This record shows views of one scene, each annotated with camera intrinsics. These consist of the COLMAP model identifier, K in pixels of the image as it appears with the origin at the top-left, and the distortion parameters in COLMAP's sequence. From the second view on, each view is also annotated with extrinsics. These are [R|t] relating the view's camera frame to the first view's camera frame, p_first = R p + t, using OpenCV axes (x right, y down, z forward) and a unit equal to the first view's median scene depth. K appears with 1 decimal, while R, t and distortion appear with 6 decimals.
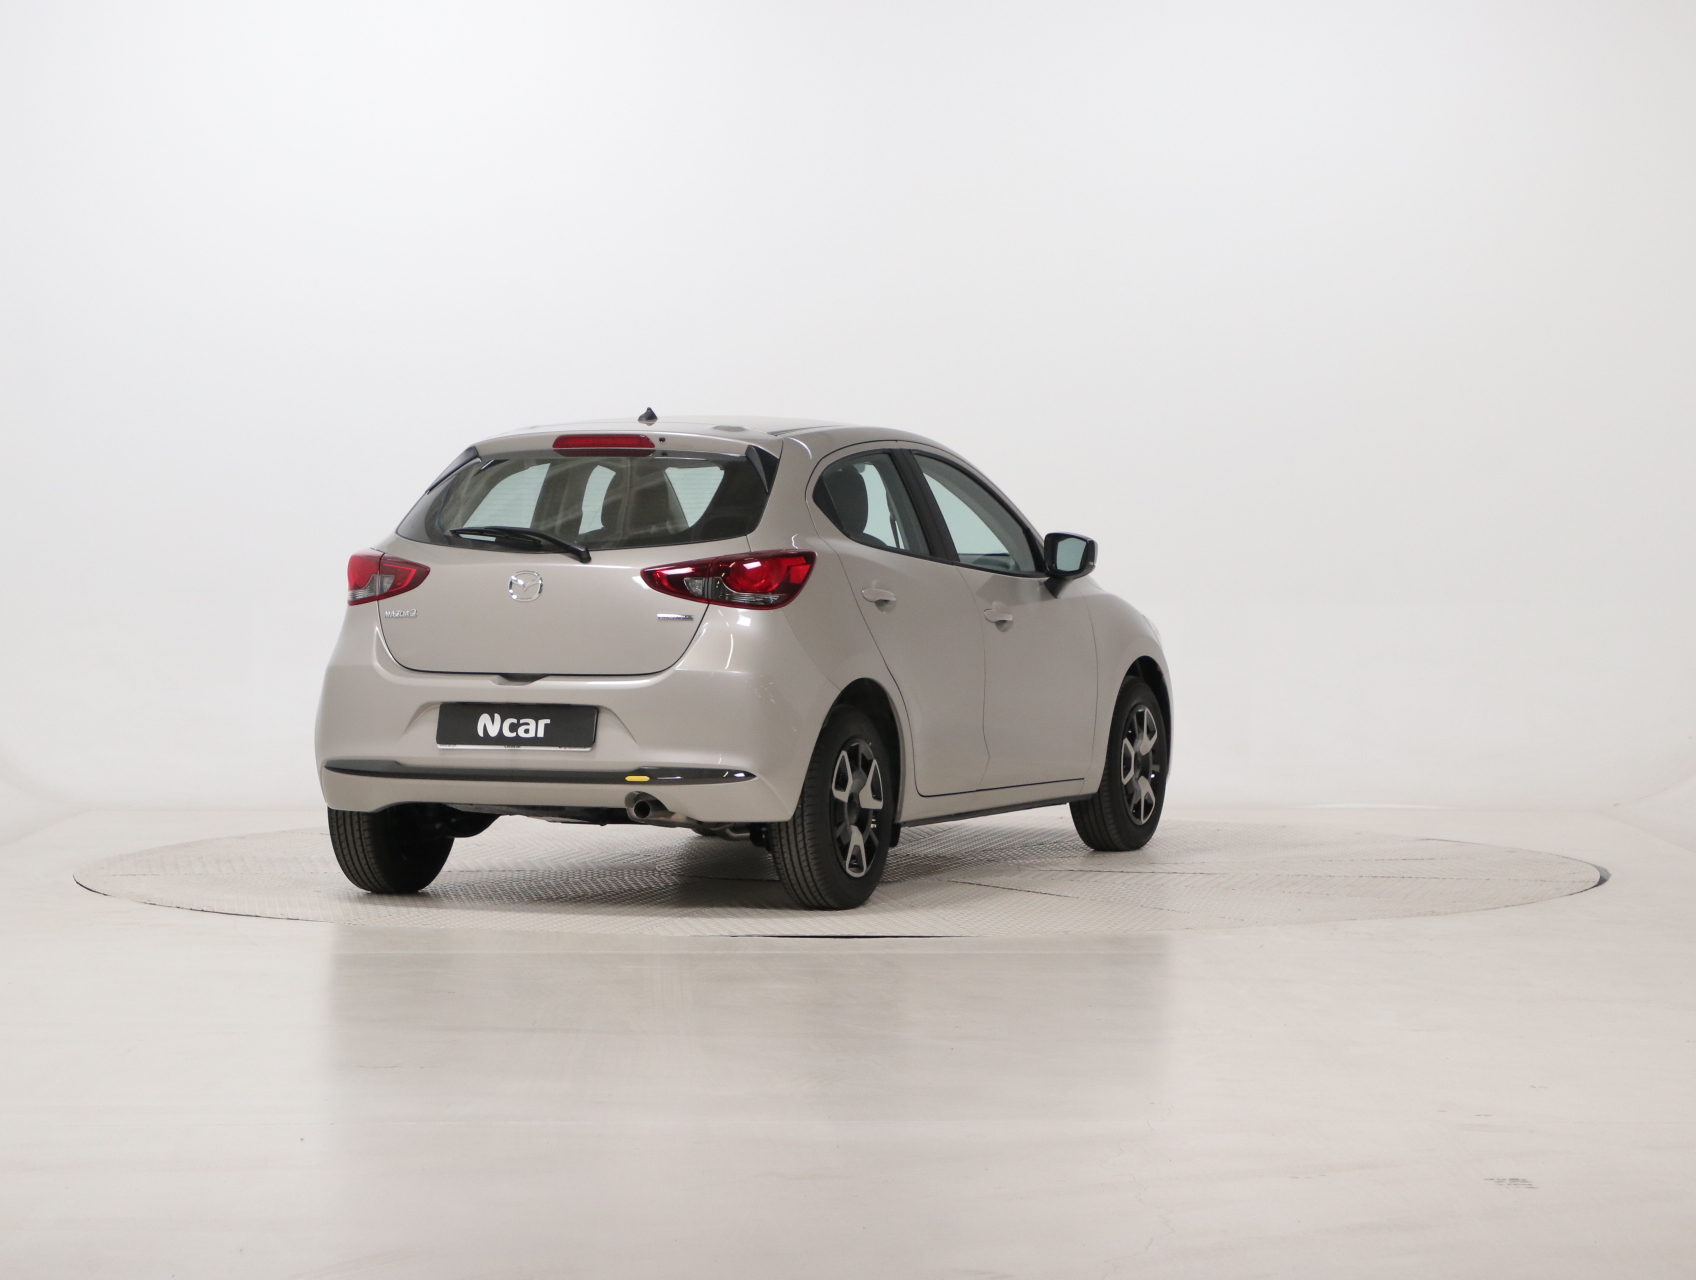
lens RADIAL K [[5171.3, 0, 848.5], [0, 5171.3, 640.4], [0, 0, 1]] dist [-0.163900, -0.929398]
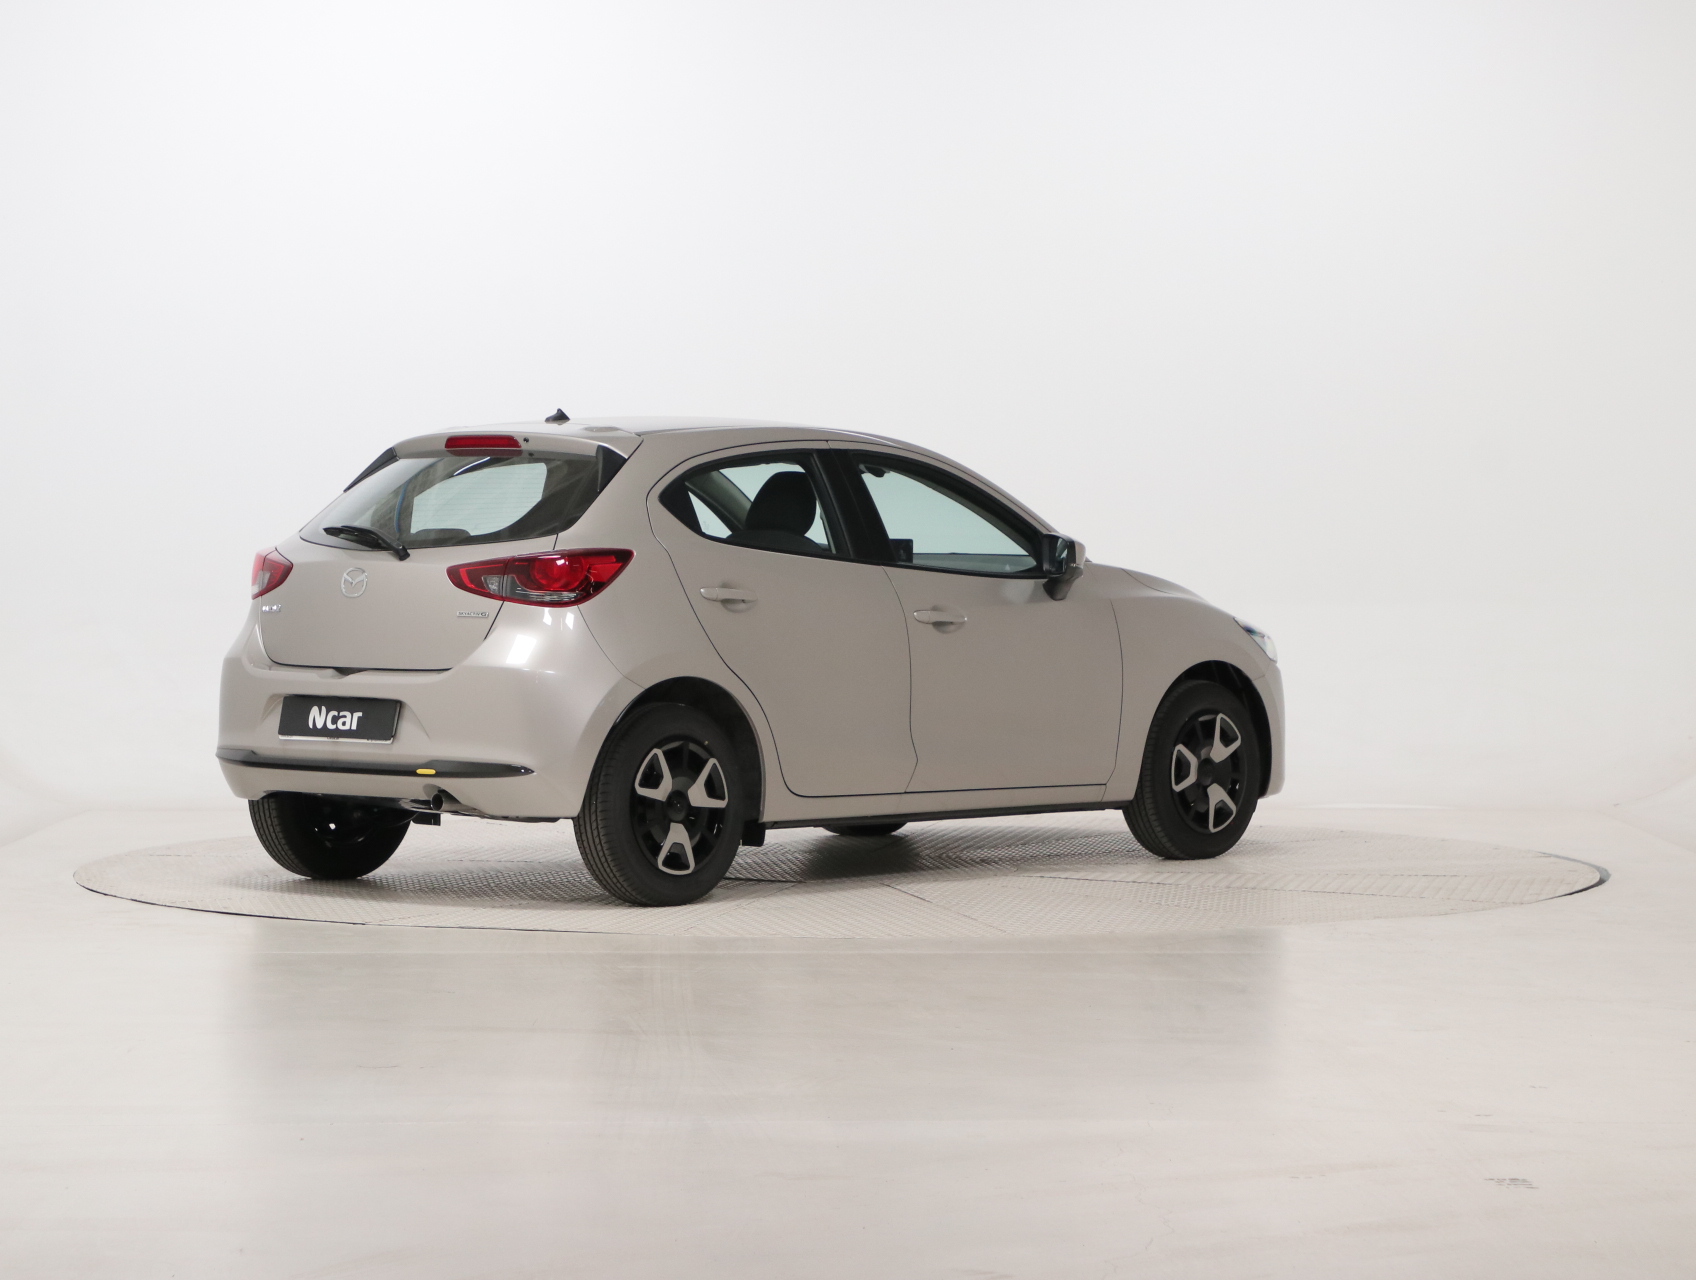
lens RADIAL K [[5171.3, 0, 848.5], [0, 5171.3, 640.4], [0, 0, 1]] dist [-0.163900, -0.929398]
pose [[0.941045, 0.010695, -0.338111, 0.373124], [-0.011142, 0.999938, 0.000619, -0.000750], [0.338097, 0.003184, 0.941106, 0.065482]]
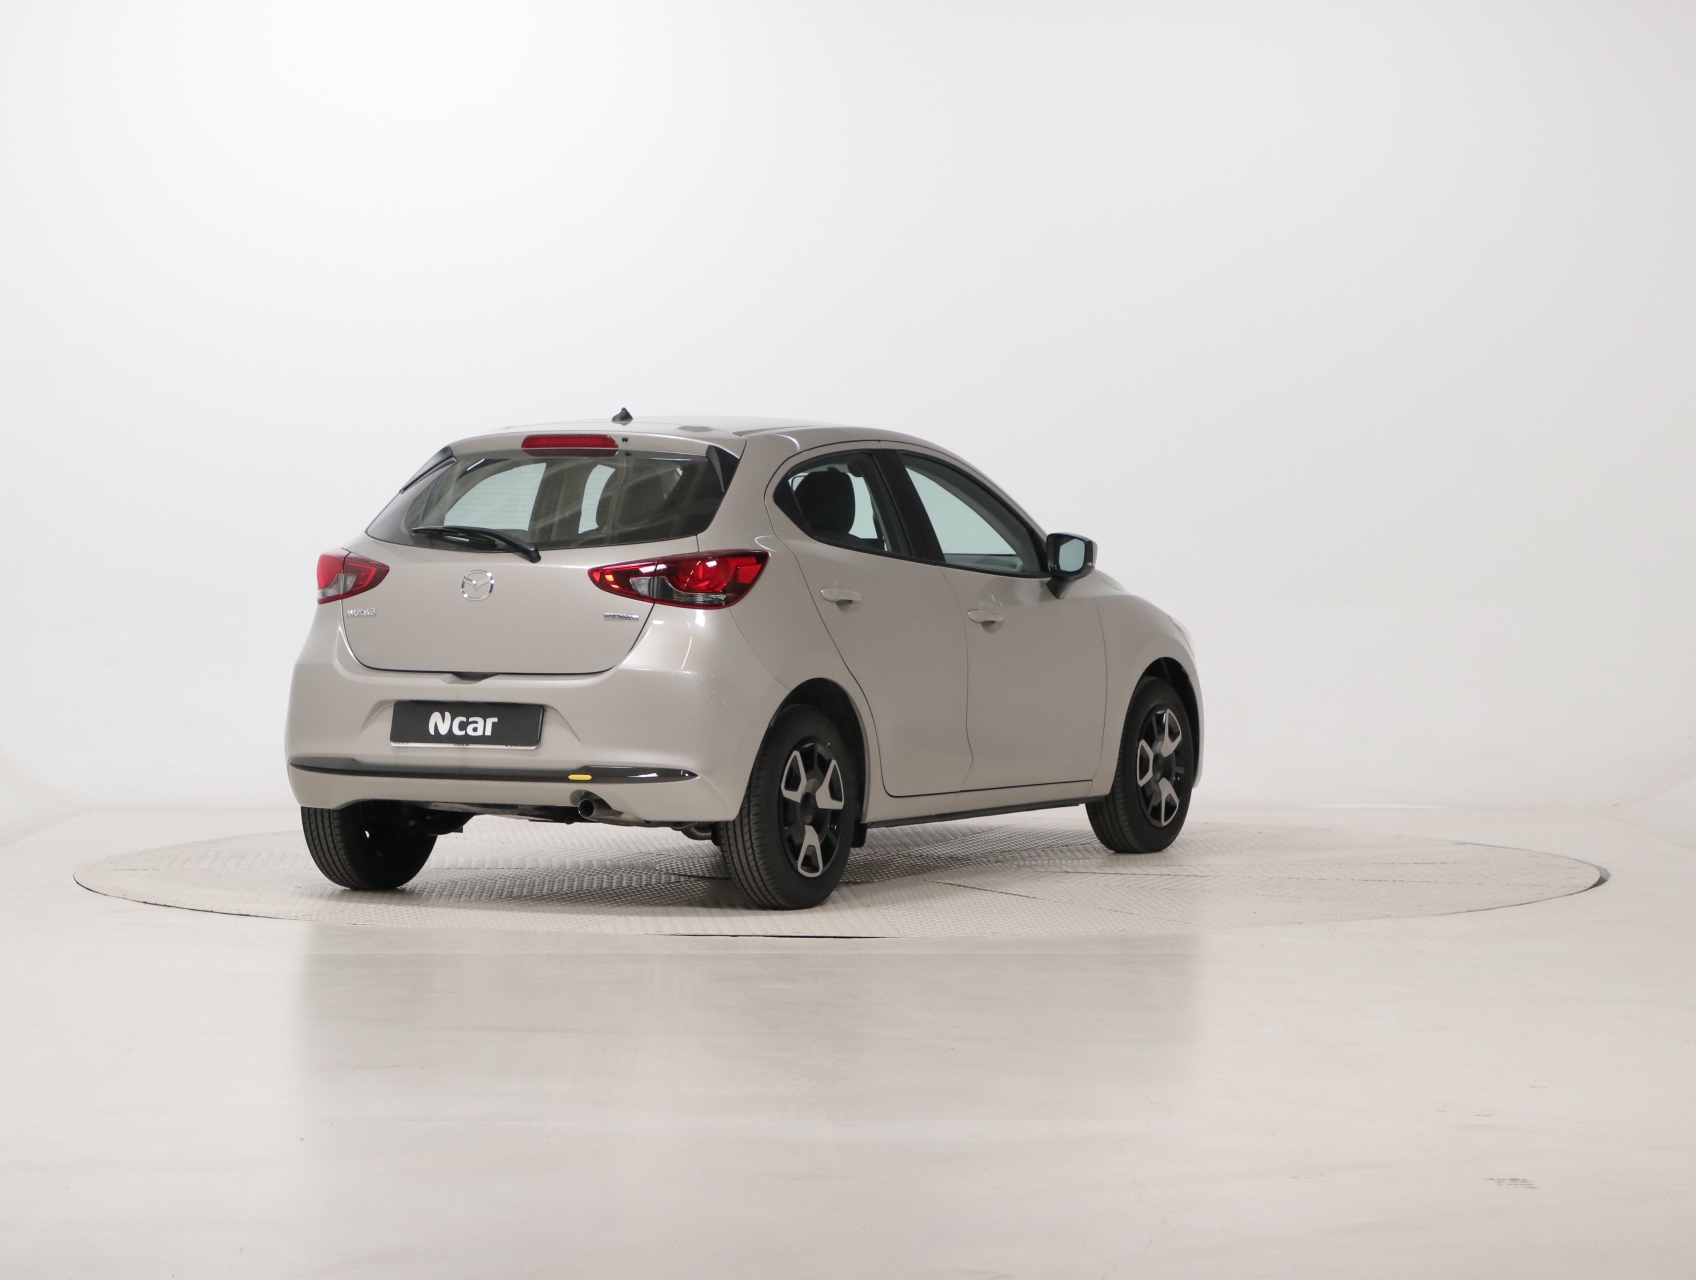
lens RADIAL K [[5171.3, 0, 848.5], [0, 5171.3, 640.4], [0, 0, 1]] dist [-0.163900, -0.929398]
pose [[0.996264, 0.003389, -0.086292, 0.095211], [-0.003388, 0.999994, 0.000151, -0.000179], [0.086292, 0.000142, 0.996270, 0.004245]]
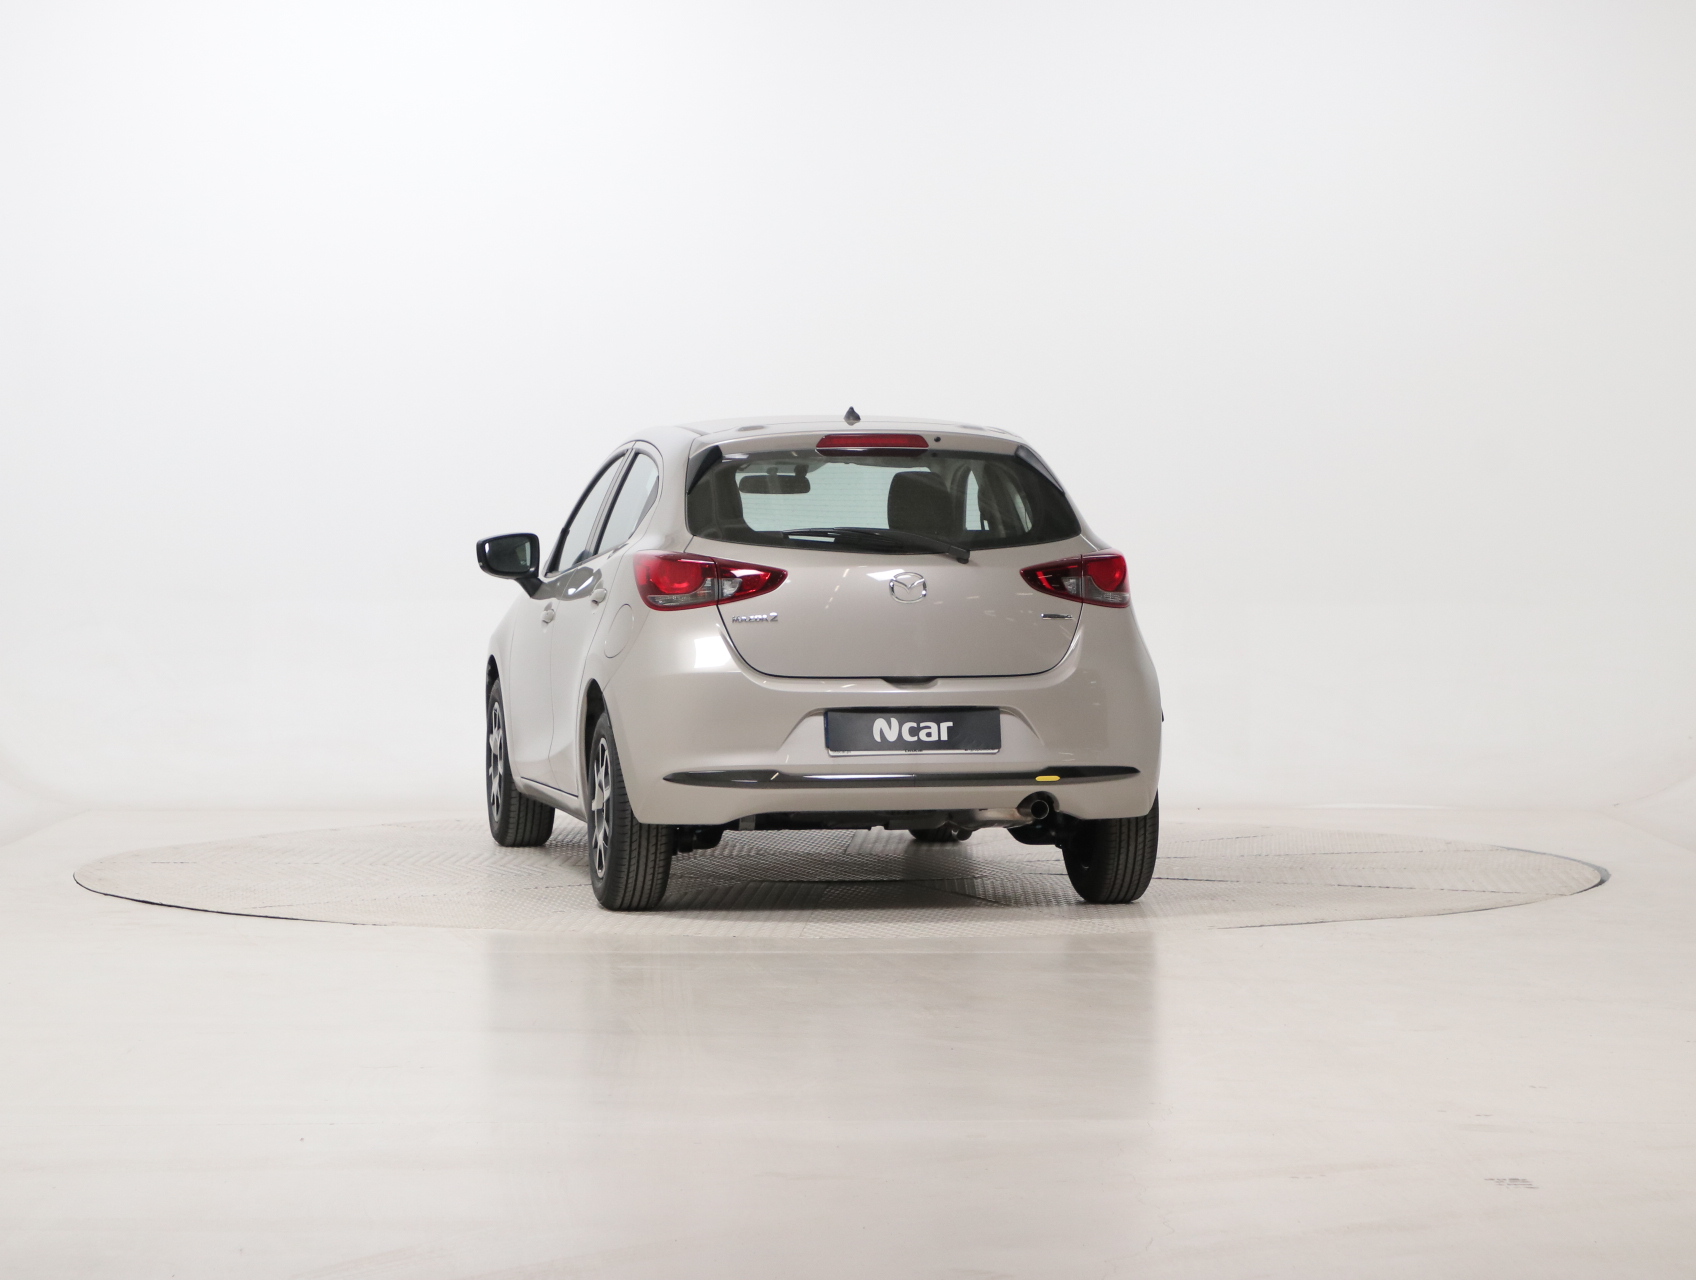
lens RADIAL K [[5138.8, 0, 847.3], [0, 5138.8, 638.7], [0, 0, 1]] dist [-0.034755, -0.562700]
pose [[0.834363, -0.018148, 0.550916, -0.604551], [0.017690, 0.999825, 0.006145, -0.006917], [-0.550931, 0.004618, 0.834538, 0.187028]]
